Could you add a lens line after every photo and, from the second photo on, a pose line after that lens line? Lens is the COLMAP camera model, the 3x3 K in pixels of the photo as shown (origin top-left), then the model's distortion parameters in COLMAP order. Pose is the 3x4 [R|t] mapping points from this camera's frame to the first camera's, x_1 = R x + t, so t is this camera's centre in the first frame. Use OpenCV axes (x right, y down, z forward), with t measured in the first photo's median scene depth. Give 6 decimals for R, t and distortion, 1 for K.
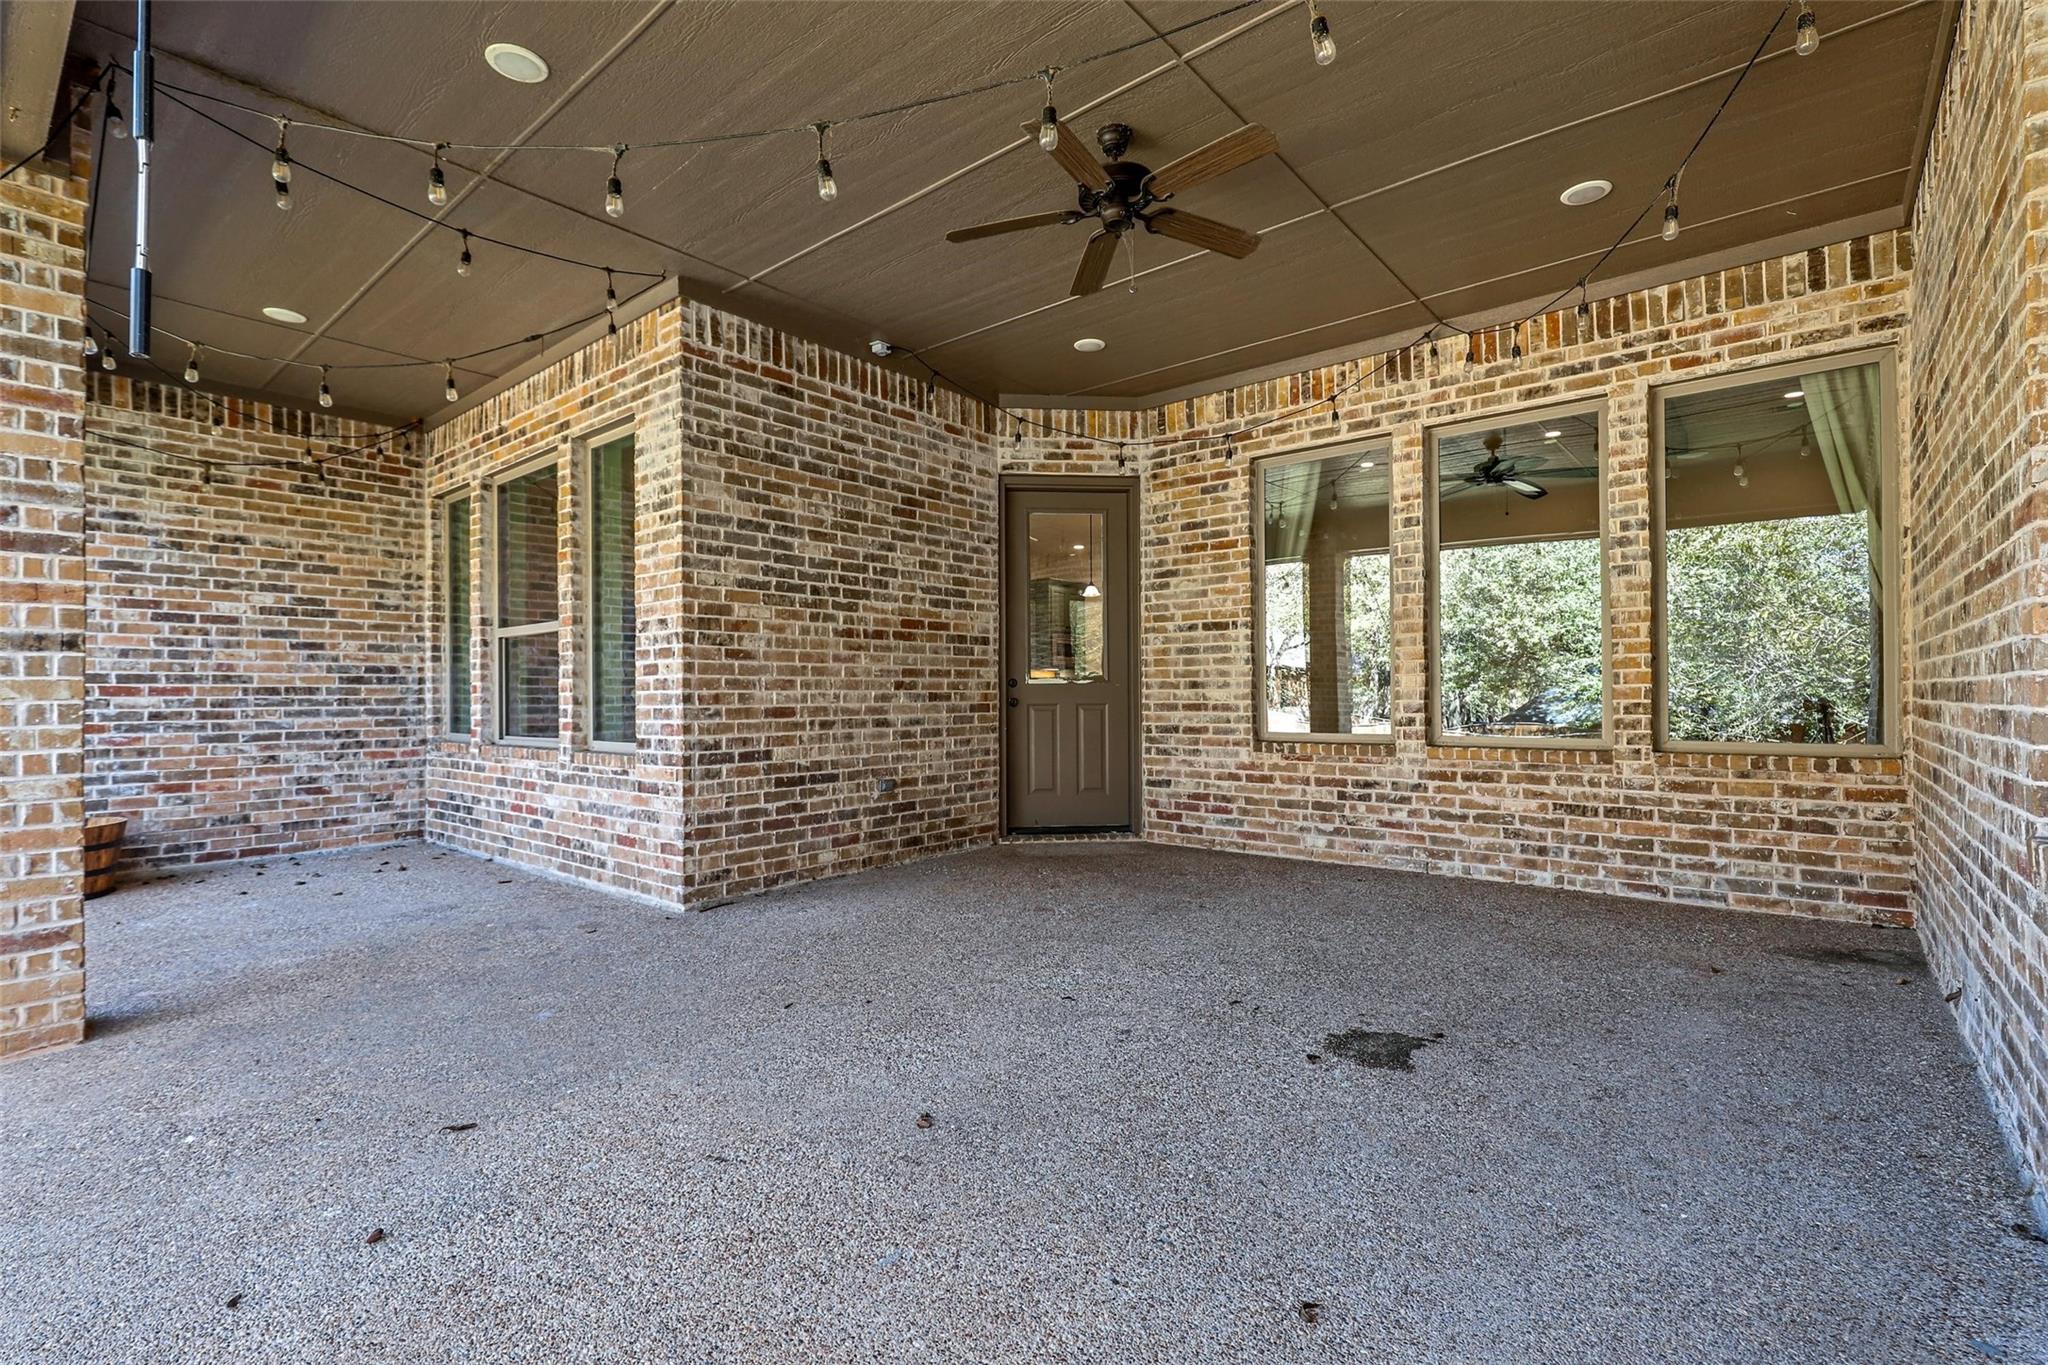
lens RADIAL K [[934.3, 0, 1027.7], [0, 934.3, 694.5], [0, 0, 1]] dist [0.001717, 0.000373]
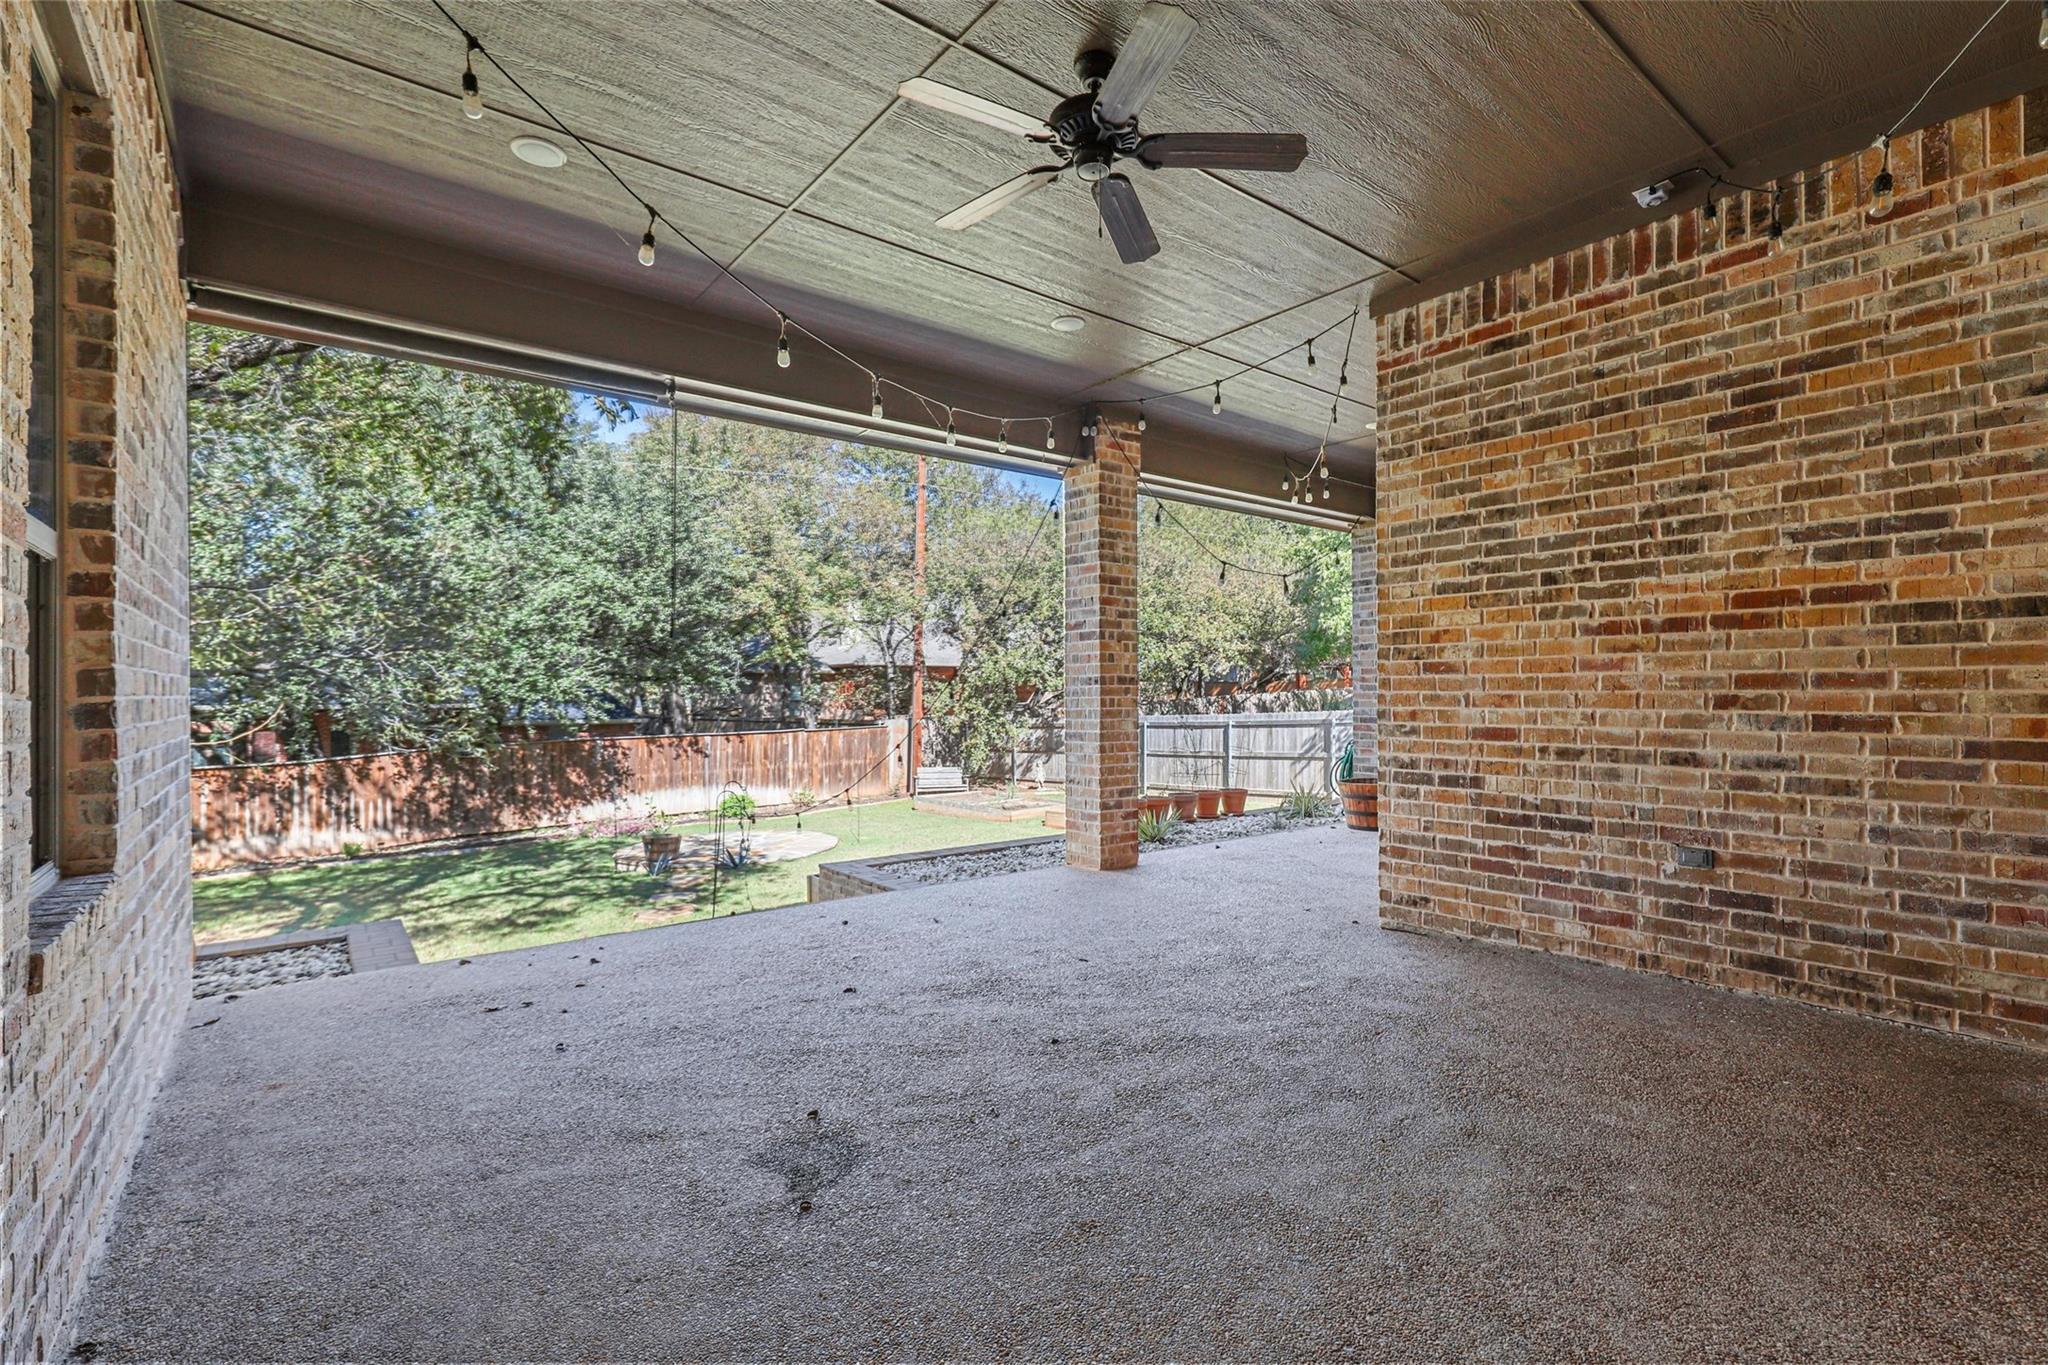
lens RADIAL K [[934.3, 0, 1027.7], [0, 934.3, 694.5], [0, 0, 1]] dist [0.001717, 0.000373]
pose [[-0.210222, 0.009960, -0.977603, 0.623047], [0.005686, 0.999944, 0.008965, -0.025305], [0.977637, -0.003674, -0.210267, 0.744293]]
